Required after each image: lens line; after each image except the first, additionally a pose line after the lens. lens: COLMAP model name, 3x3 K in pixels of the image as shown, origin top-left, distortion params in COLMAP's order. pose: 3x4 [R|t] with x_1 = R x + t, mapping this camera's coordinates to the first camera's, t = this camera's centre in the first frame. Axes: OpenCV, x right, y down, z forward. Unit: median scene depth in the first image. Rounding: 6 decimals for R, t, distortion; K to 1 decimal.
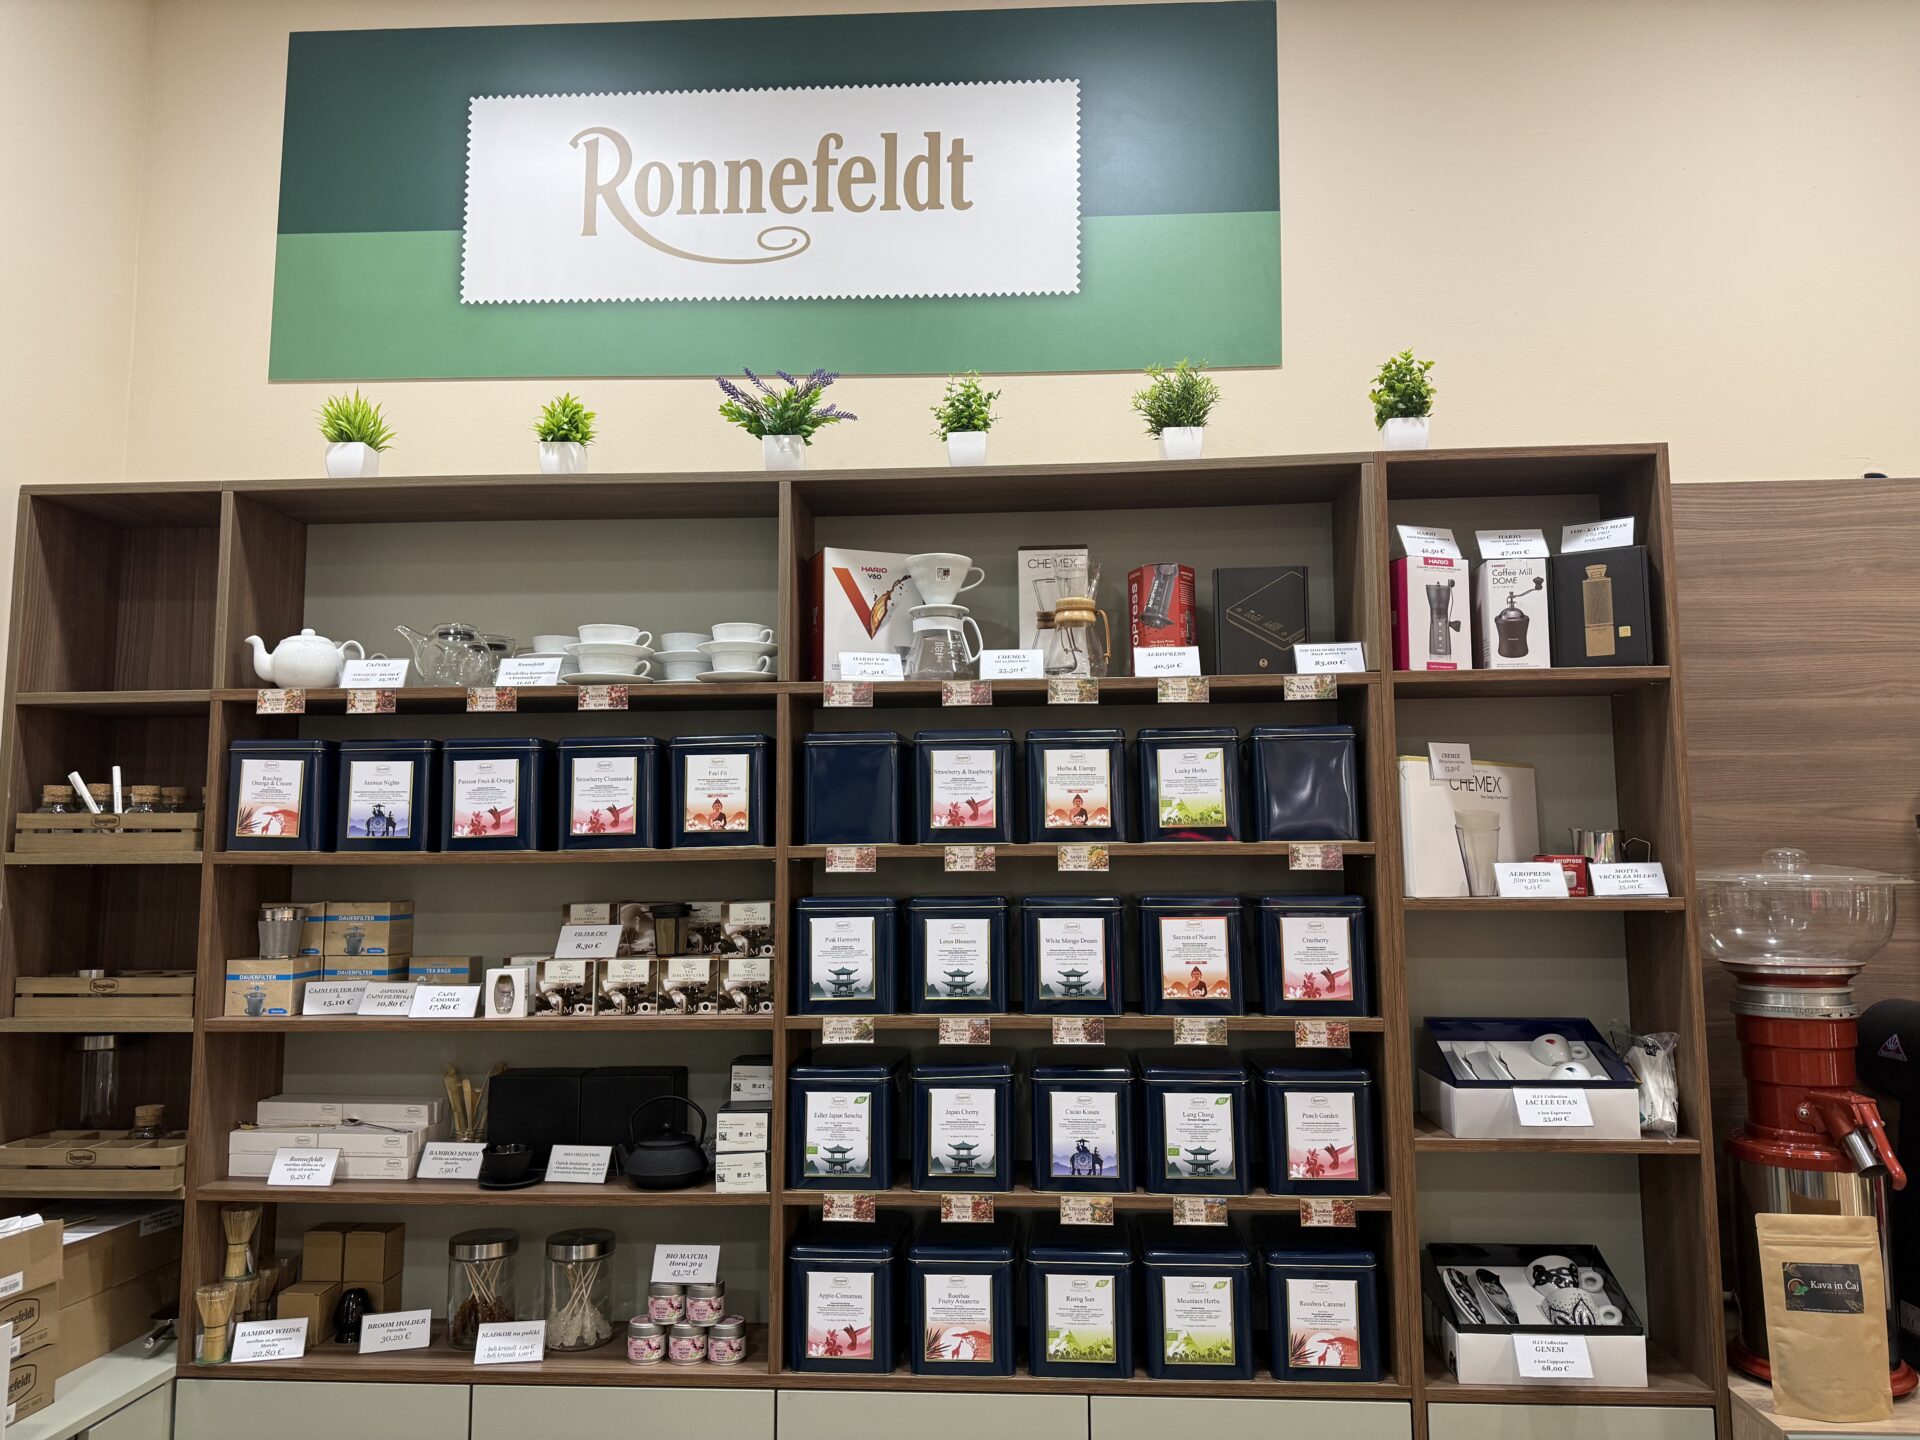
lens RADIAL K [[1347.3, 0, 984.0], [0, 1347.3, 716.9], [0, 0, 1]] dist [0.041777, -0.043102]
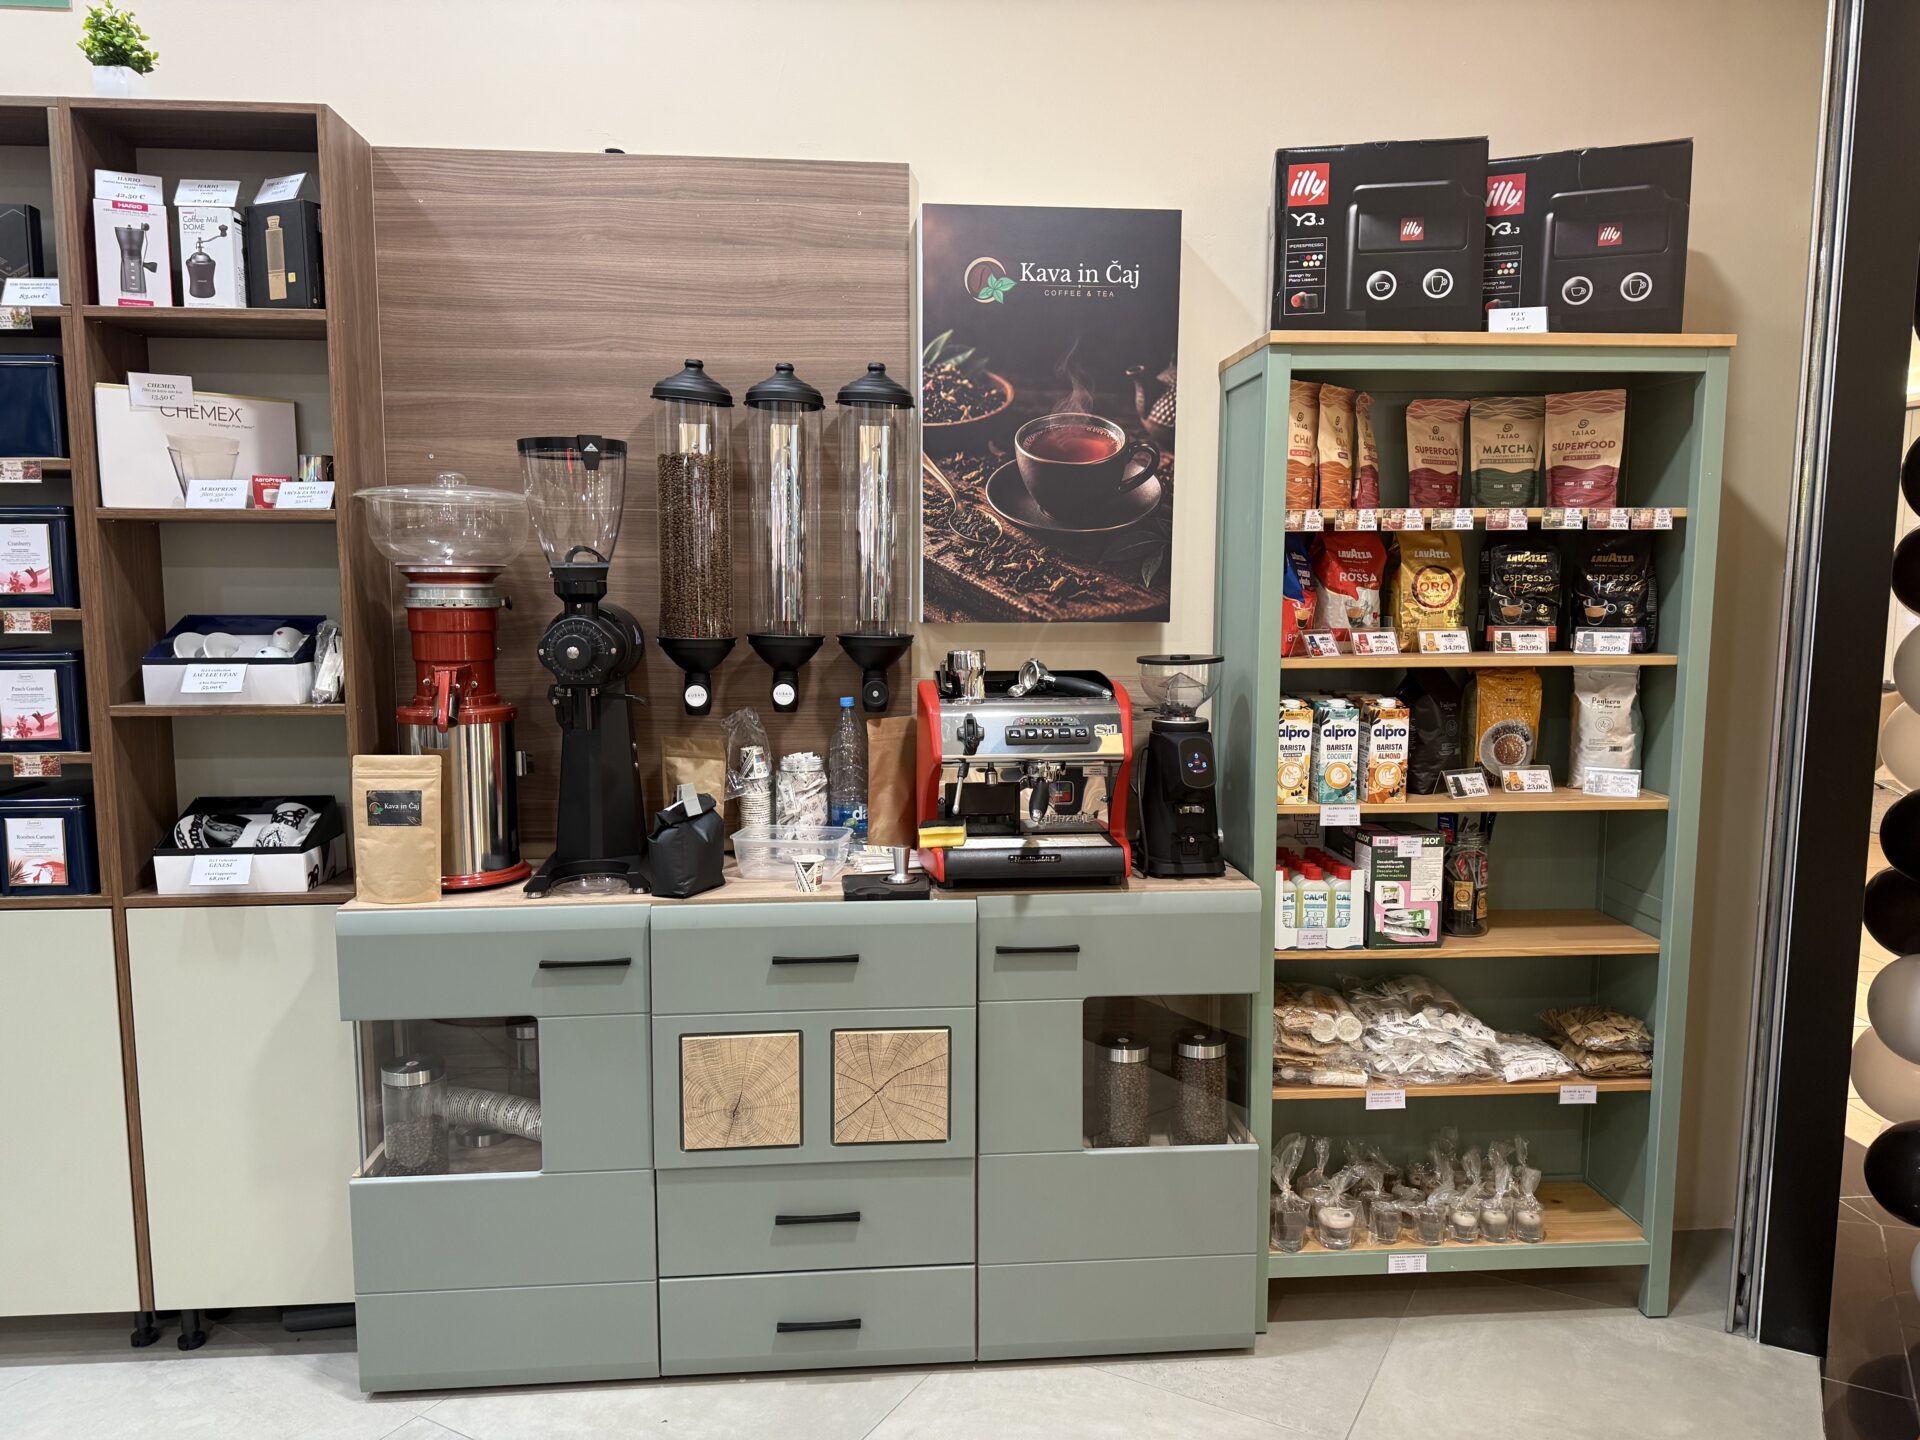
lens RADIAL K [[1347.3, 0, 984.0], [0, 1347.3, 716.9], [0, 0, 1]] dist [0.041777, -0.043102]
pose [[0.989216, -0.006215, 0.146329, 0.868675], [-0.025657, 0.976297, 0.214910, 0.037246], [-0.144196, -0.216347, 0.965609, -0.274305]]
